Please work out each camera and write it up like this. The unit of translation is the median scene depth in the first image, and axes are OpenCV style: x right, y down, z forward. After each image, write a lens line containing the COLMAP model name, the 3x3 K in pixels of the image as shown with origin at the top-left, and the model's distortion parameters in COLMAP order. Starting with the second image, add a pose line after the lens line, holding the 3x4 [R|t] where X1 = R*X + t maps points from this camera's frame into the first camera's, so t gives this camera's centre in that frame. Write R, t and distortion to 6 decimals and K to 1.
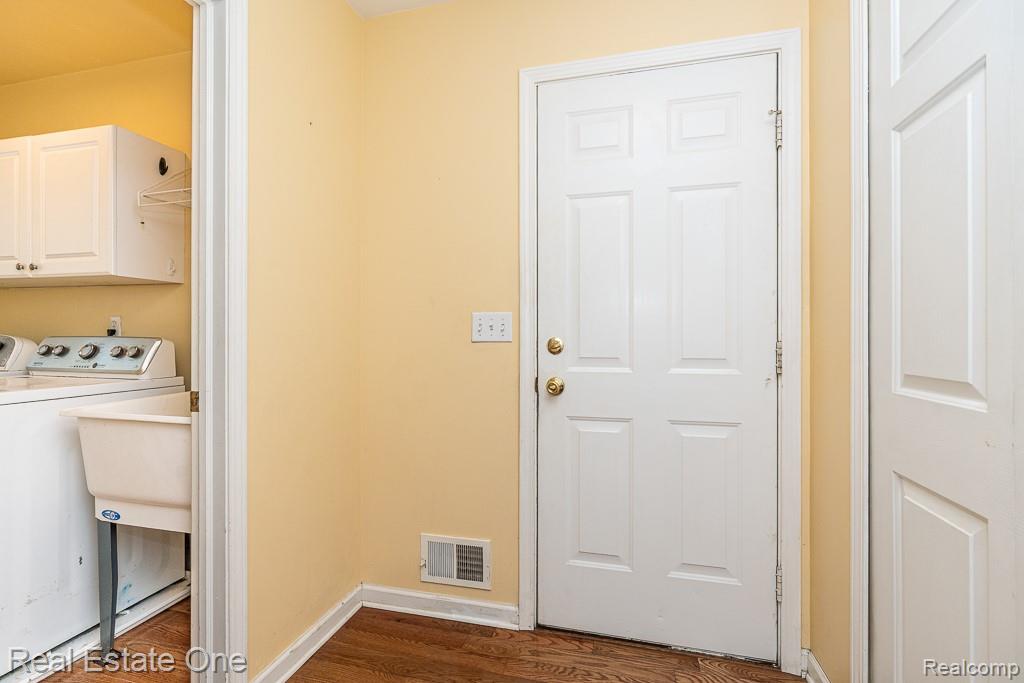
lens RADIAL K [[468.6, 0, 513.5], [0, 468.6, 338.4], [0, 0, 1]] dist [-0.010211, 0.003906]
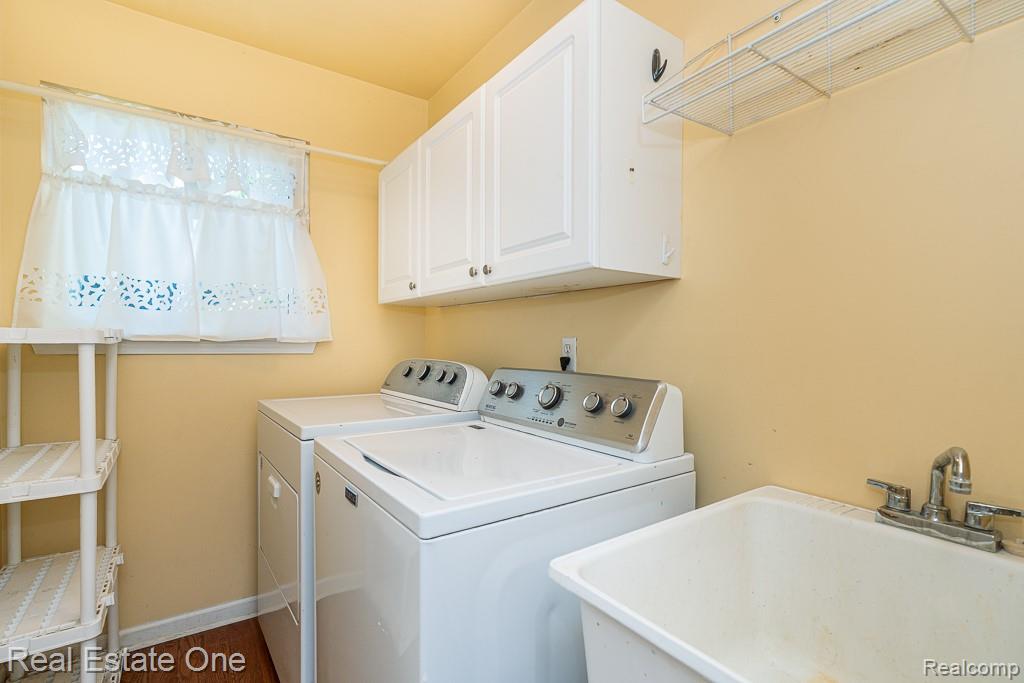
lens RADIAL K [[468.6, 0, 511.4], [0, 468.6, 342.0], [0, 0, 1]] dist [-0.010211, 0.003906]
pose [[0.759044, -0.003315, -0.651031, -0.528930], [0.000300, 0.999989, -0.004743, -0.041961], [0.651040, 0.003405, 0.759036, 0.475957]]
